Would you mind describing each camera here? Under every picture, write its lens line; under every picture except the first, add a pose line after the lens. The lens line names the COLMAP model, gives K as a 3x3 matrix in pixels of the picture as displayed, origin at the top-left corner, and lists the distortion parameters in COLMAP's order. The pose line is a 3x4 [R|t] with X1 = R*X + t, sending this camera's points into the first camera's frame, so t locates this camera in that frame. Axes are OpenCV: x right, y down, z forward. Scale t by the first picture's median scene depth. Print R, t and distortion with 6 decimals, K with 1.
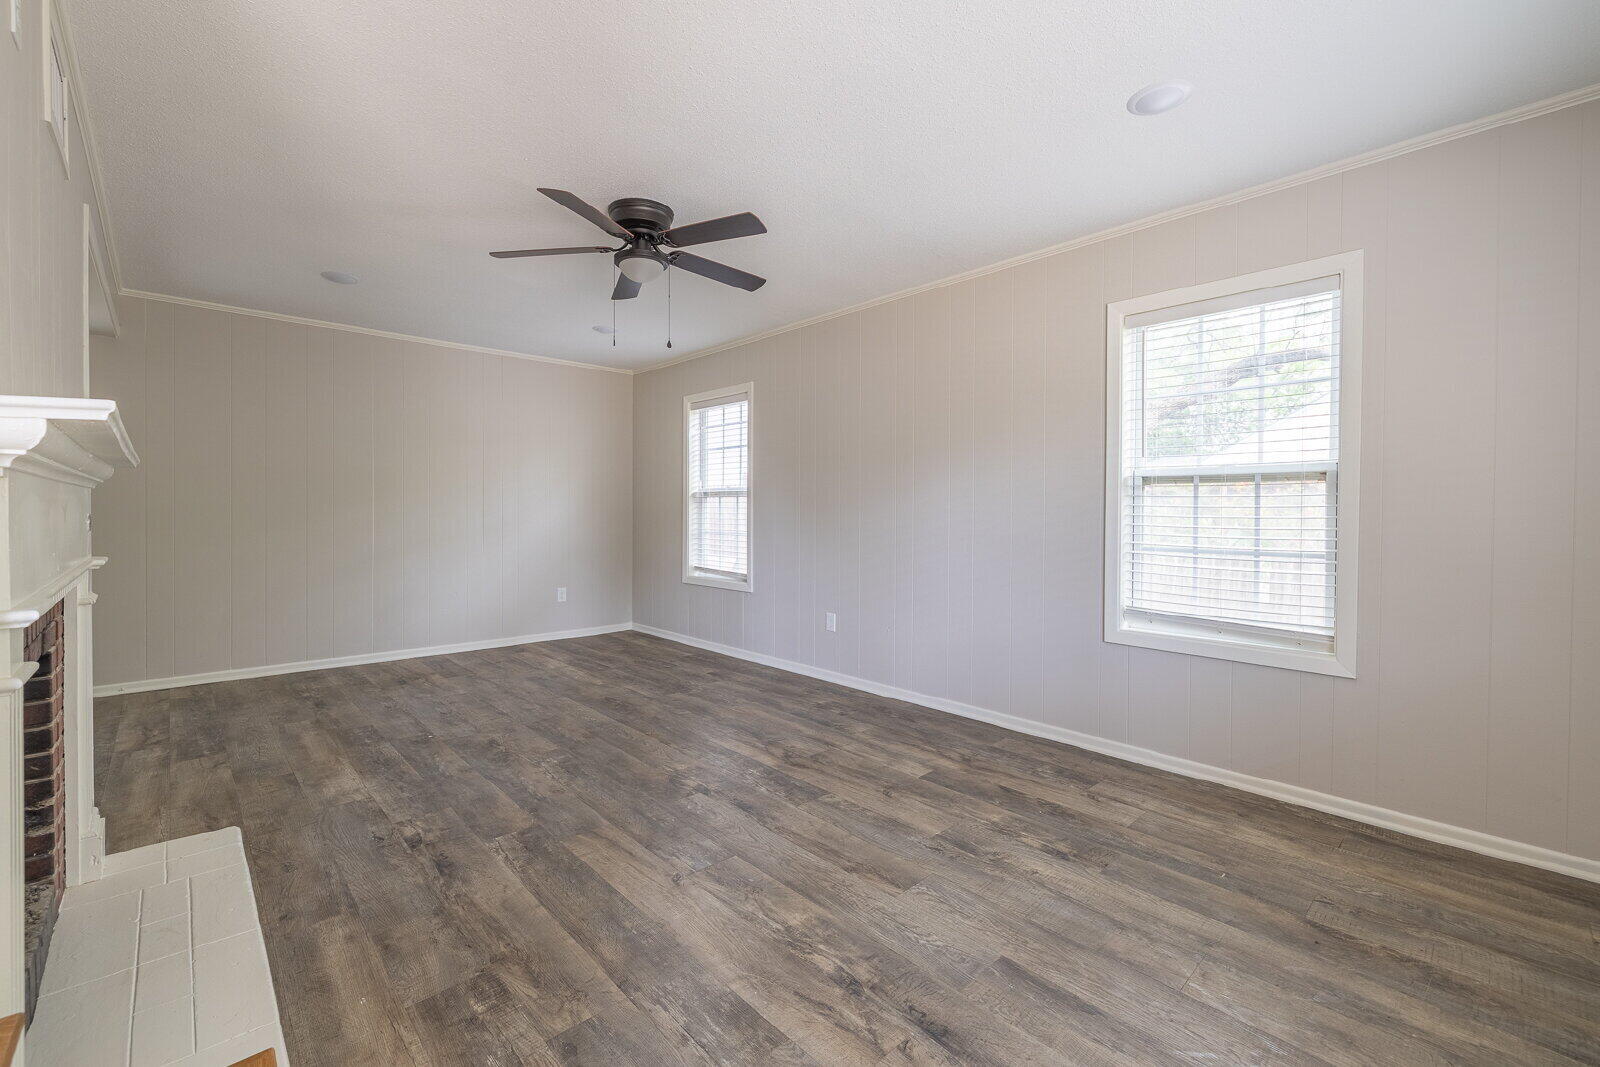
lens RADIAL K [[677.9, 0, 799.3], [0, 677.9, 524.1], [0, 0, 1]] dist [0.000742, 0.000281]
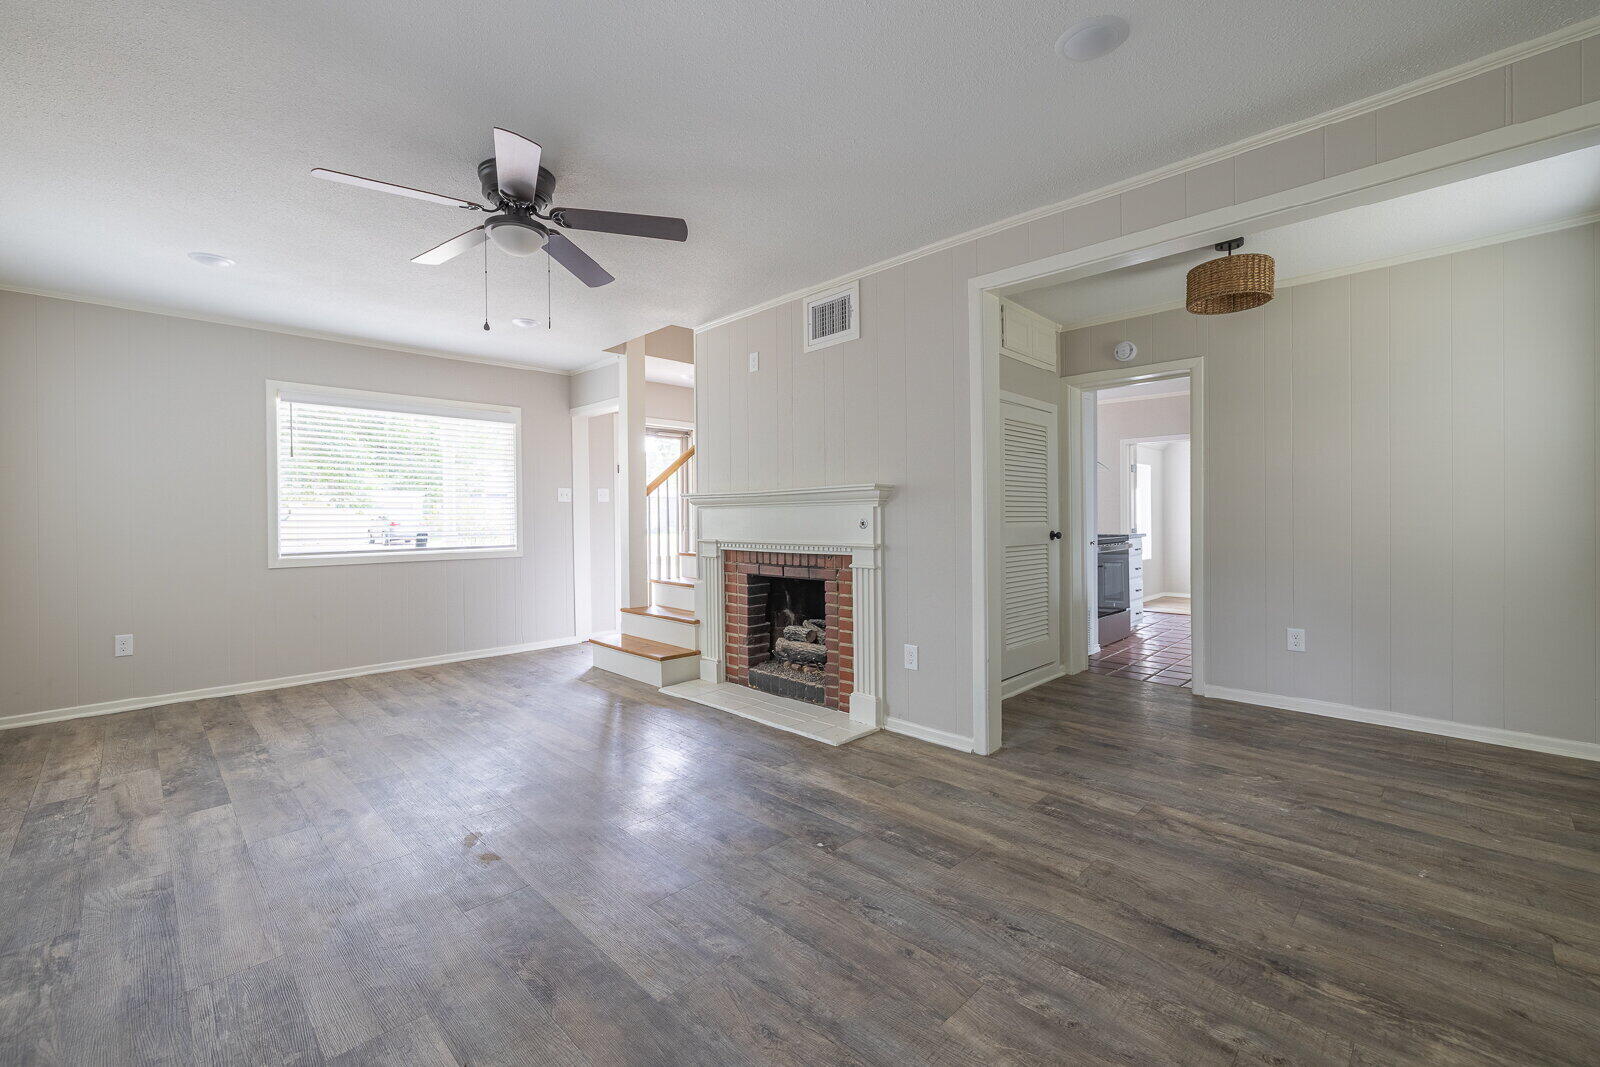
lens RADIAL K [[677.9, 0, 800.8], [0, 677.9, 525.5], [0, 0, 1]] dist [0.000742, 0.000281]
pose [[-0.999418, 0.005158, -0.033721, -0.605398], [0.004276, 0.999648, 0.026187, -0.034686], [0.033844, 0.026028, -0.999088, 2.023151]]
